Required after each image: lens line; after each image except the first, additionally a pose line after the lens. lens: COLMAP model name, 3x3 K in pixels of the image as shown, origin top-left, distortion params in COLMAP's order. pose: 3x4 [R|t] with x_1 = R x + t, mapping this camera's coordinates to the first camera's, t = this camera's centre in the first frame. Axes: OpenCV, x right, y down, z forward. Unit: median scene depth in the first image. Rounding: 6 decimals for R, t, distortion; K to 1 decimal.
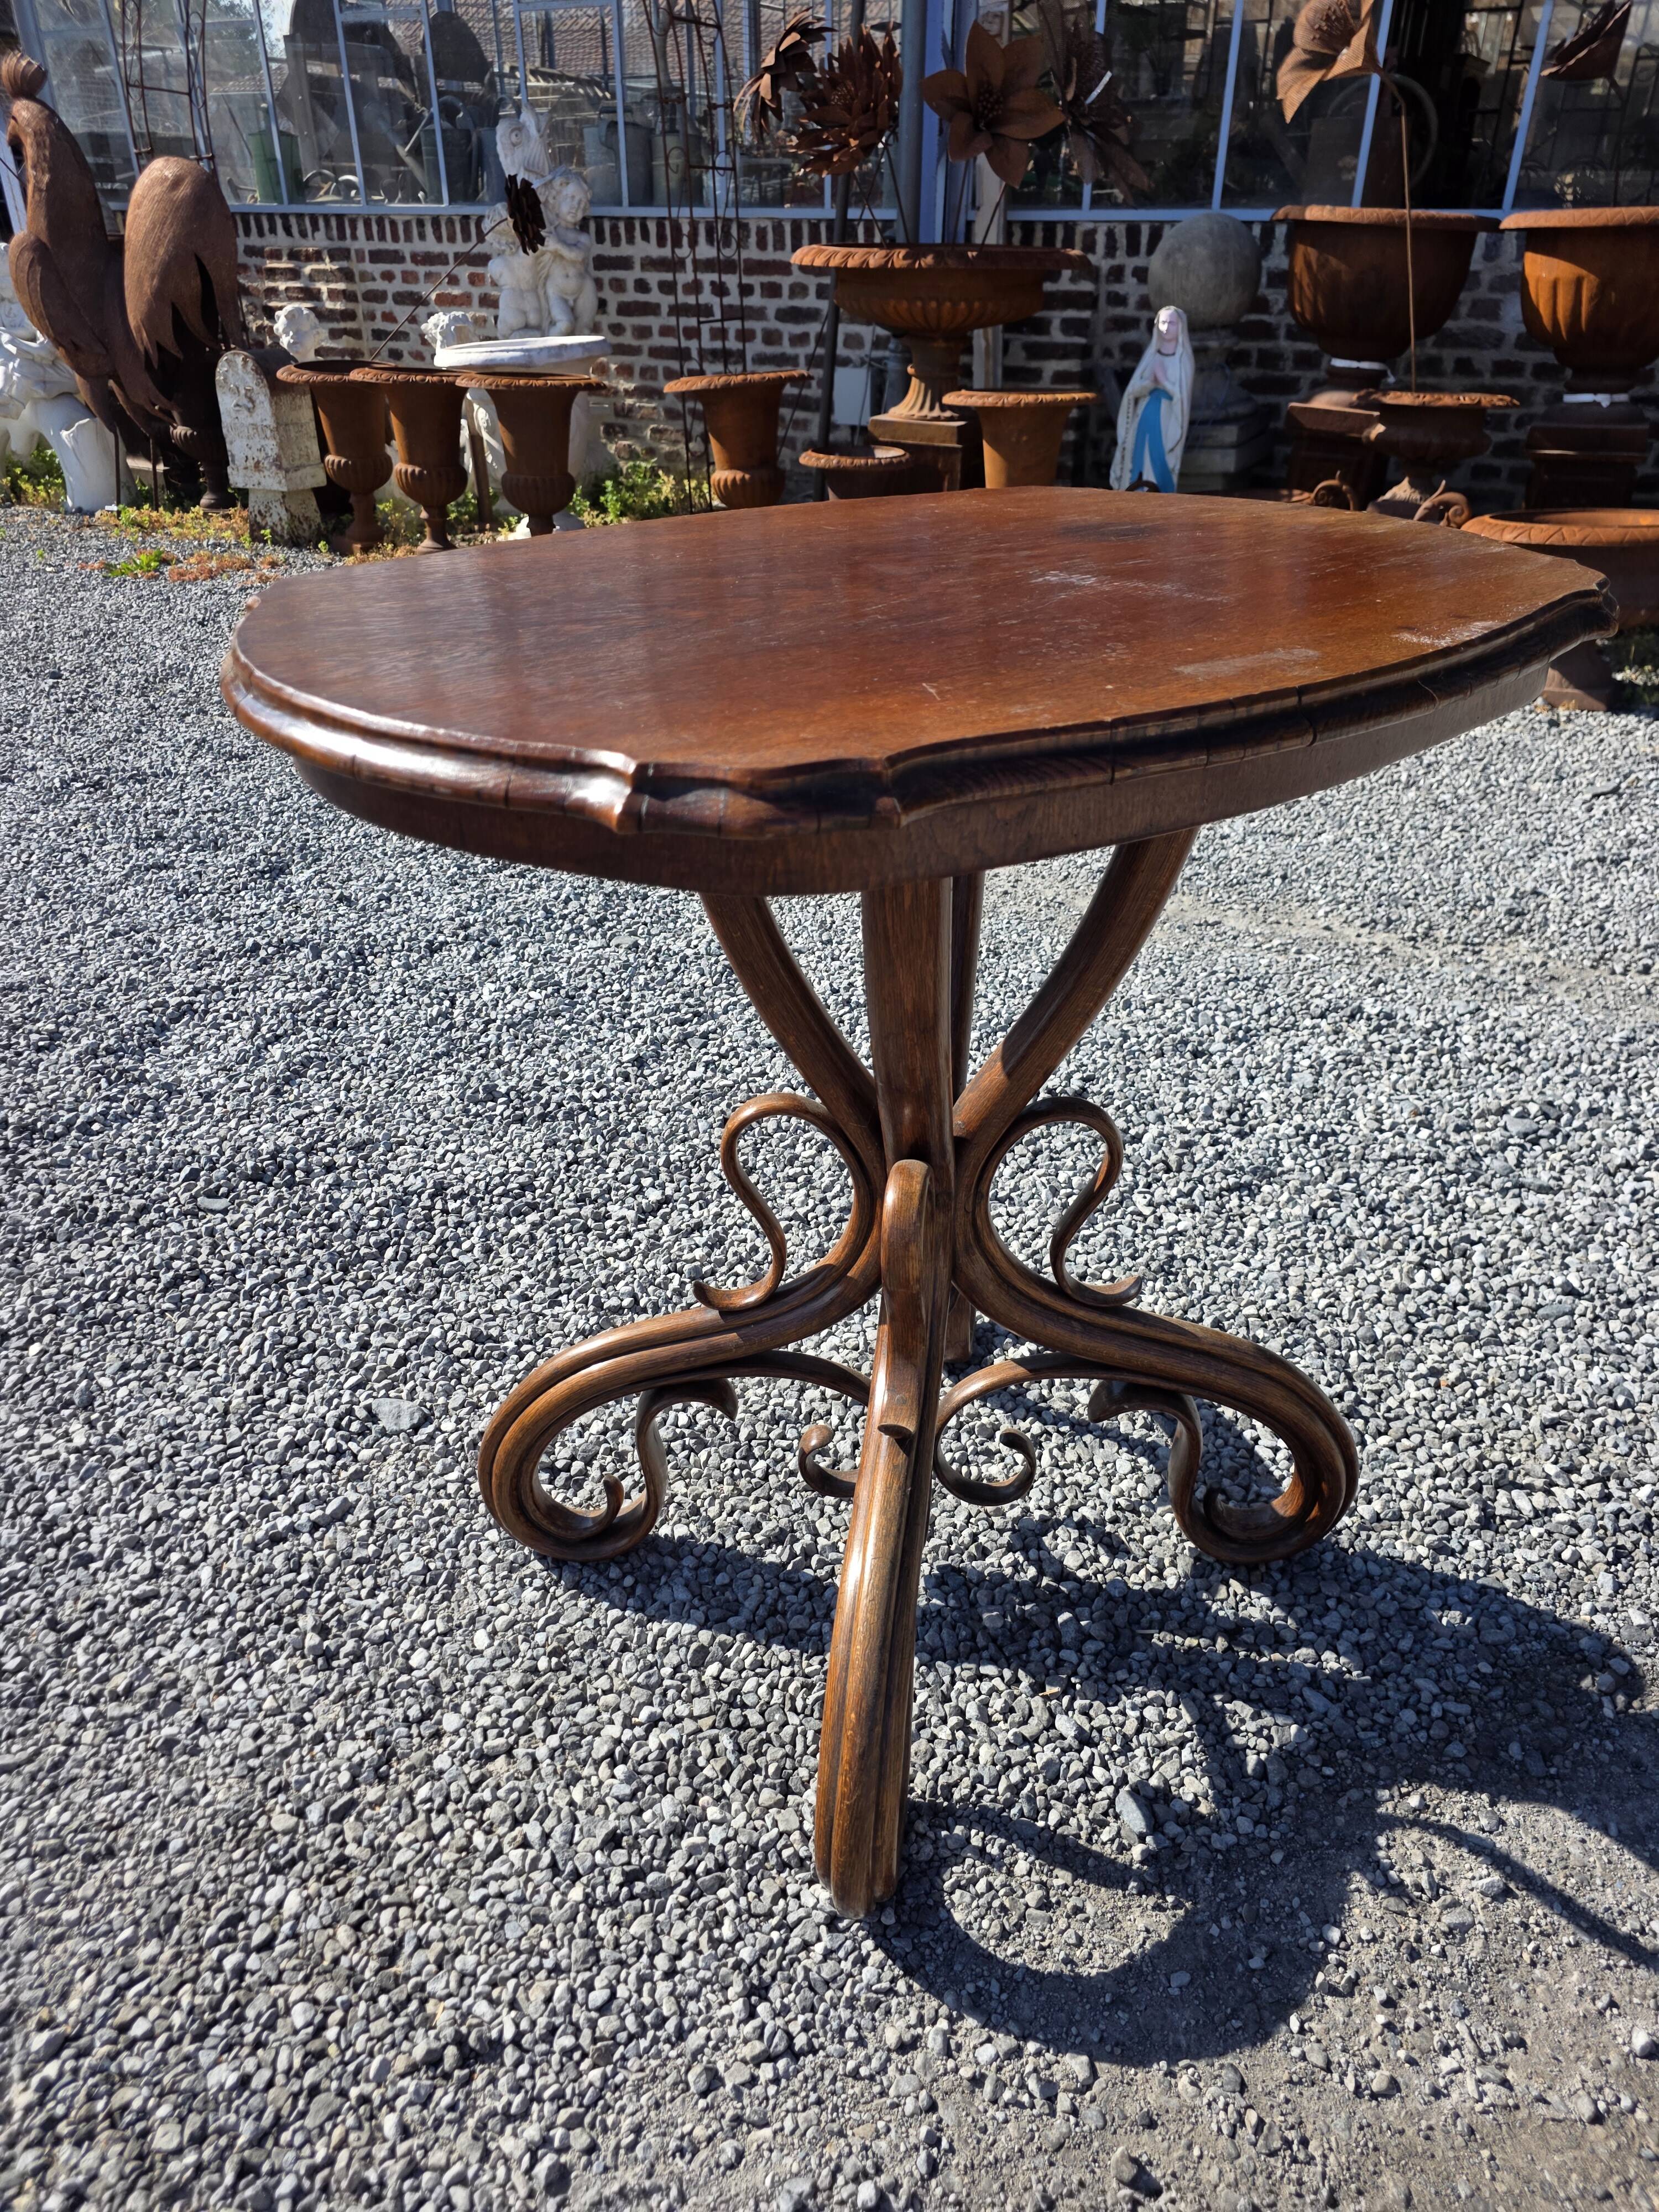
lens RADIAL K [[1469.9, 0, 834.7], [0, 1469.9, 1101.4], [0, 0, 1]] dist [0.027188, -0.024952]
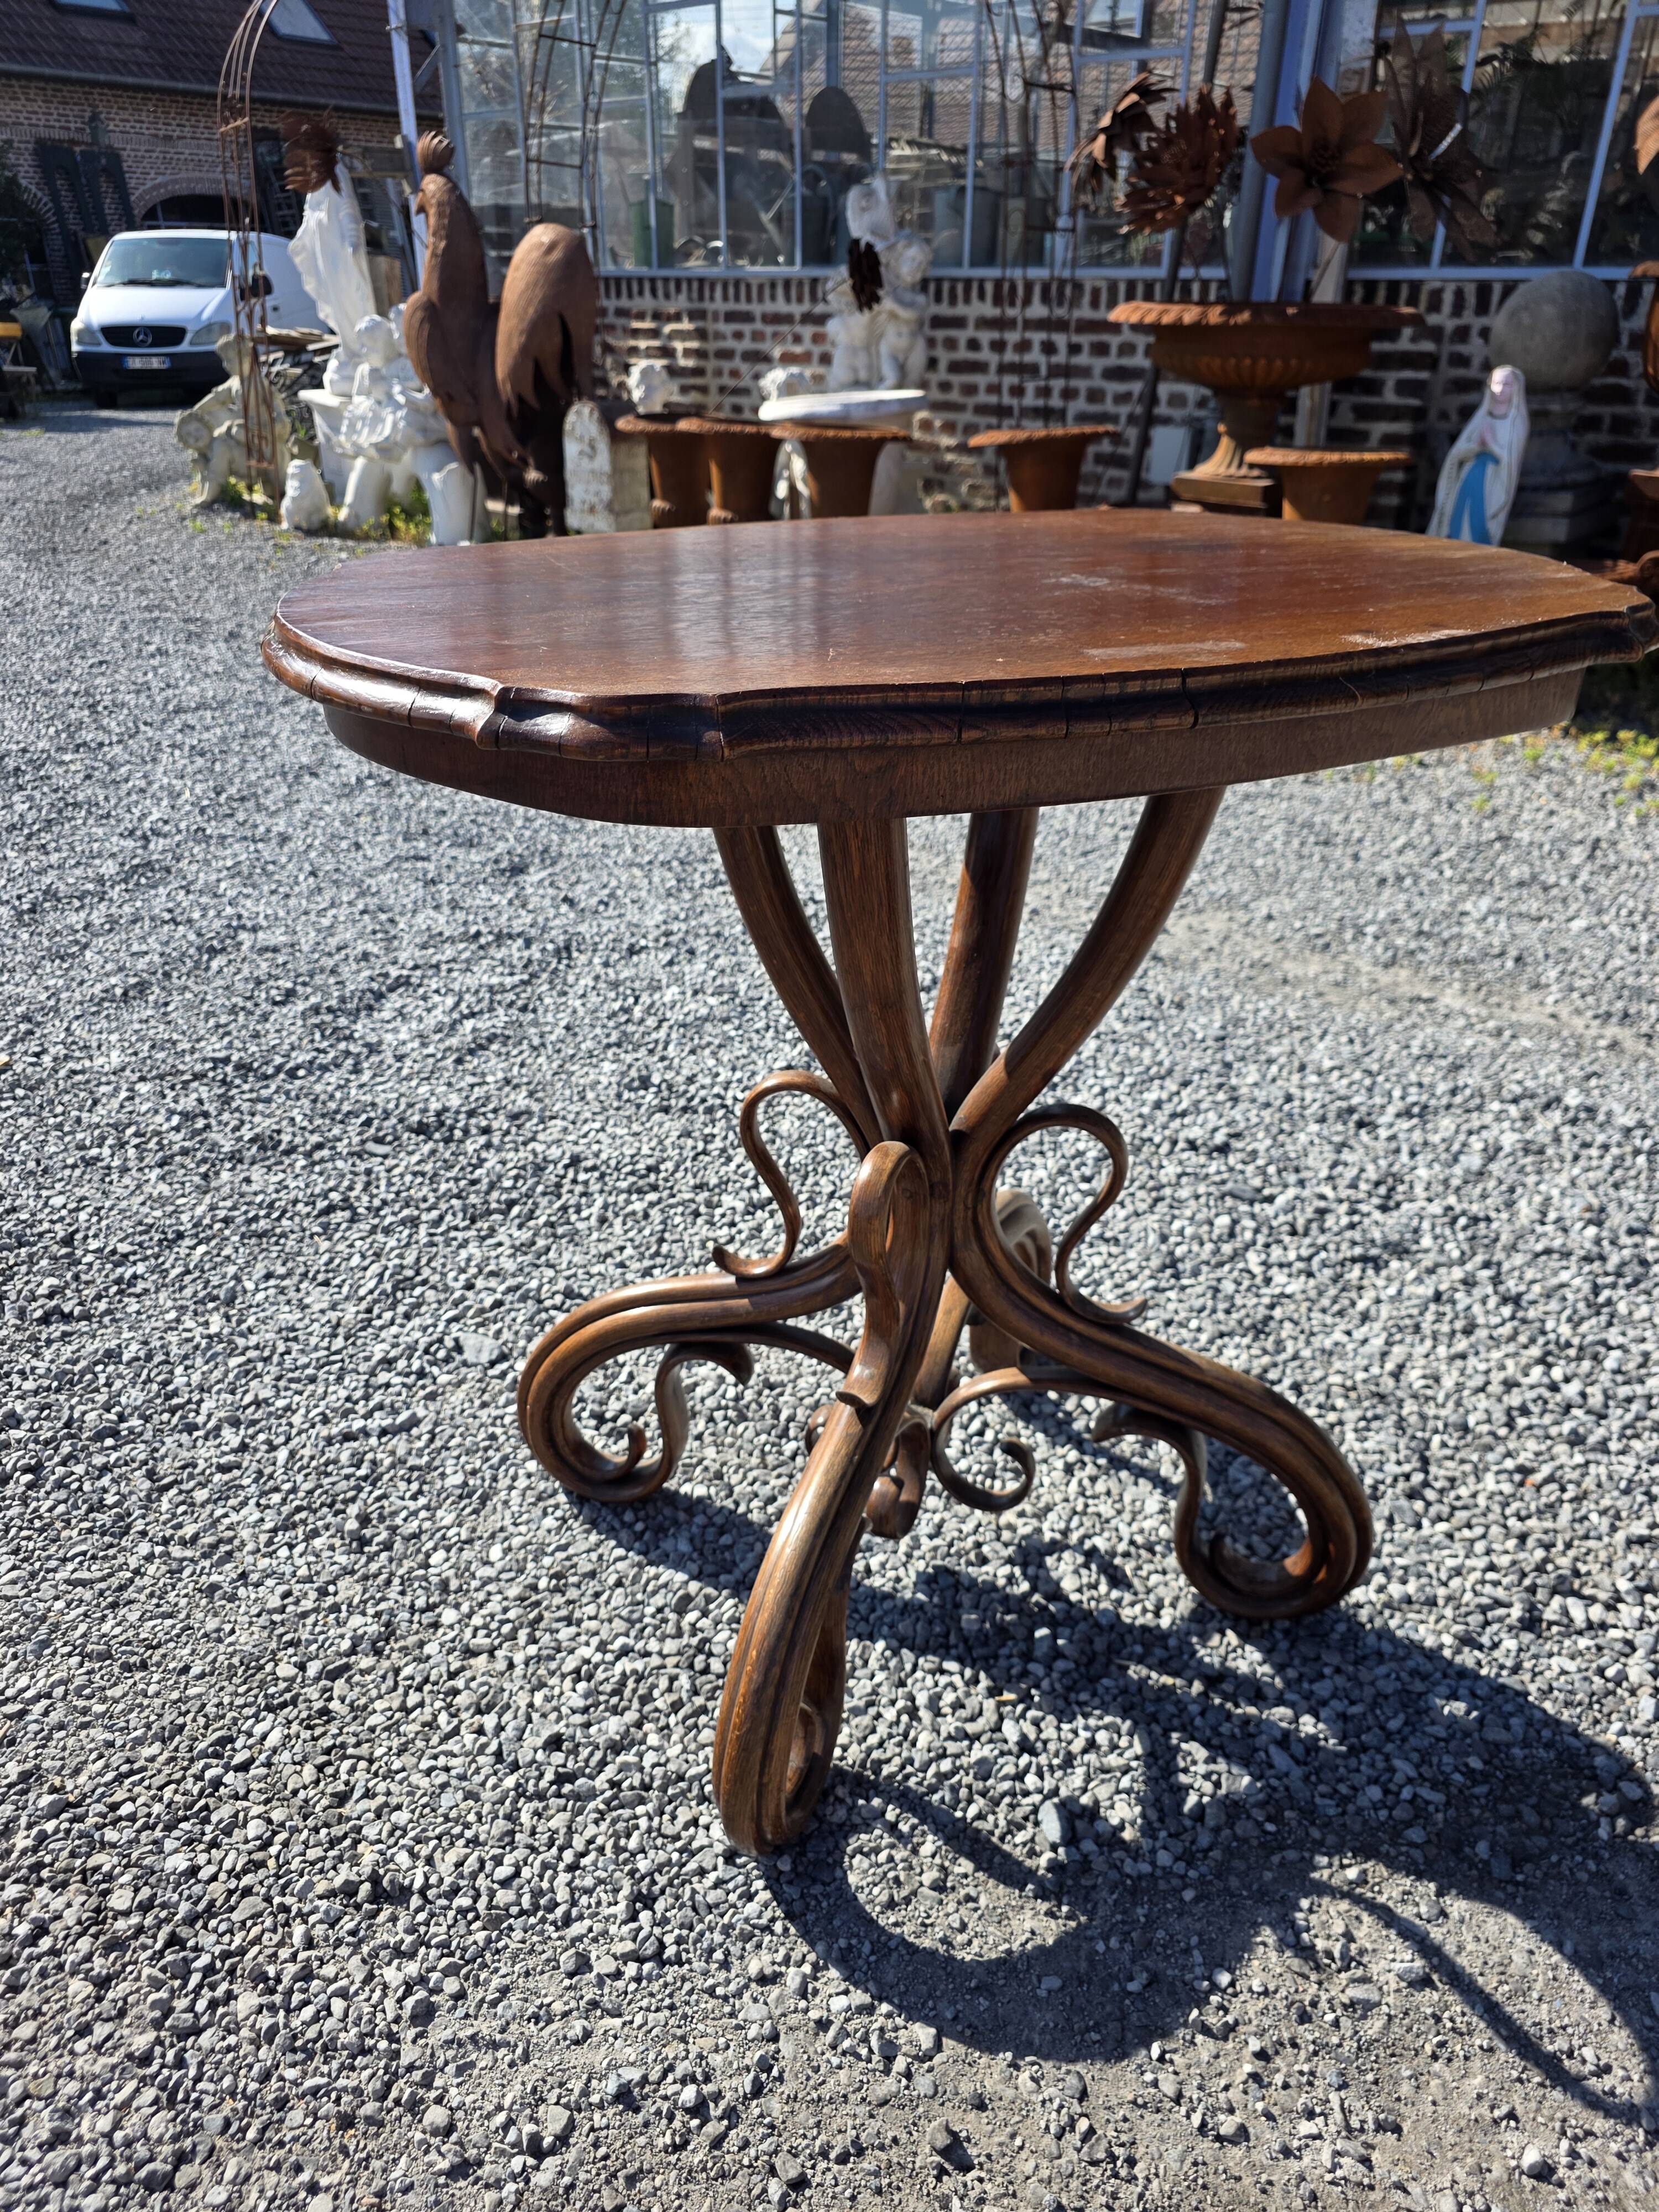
lens RADIAL K [[1486.4, 0, 806.7], [0, 1486.4, 1130.1], [0, 0, 1]] dist [0.014962, -0.020656]
pose [[0.971384, 0.114240, -0.208235, 0.198027], [-0.118990, 0.992841, -0.010387, 0.048708], [0.205558, 0.034867, 0.978024, -0.031506]]
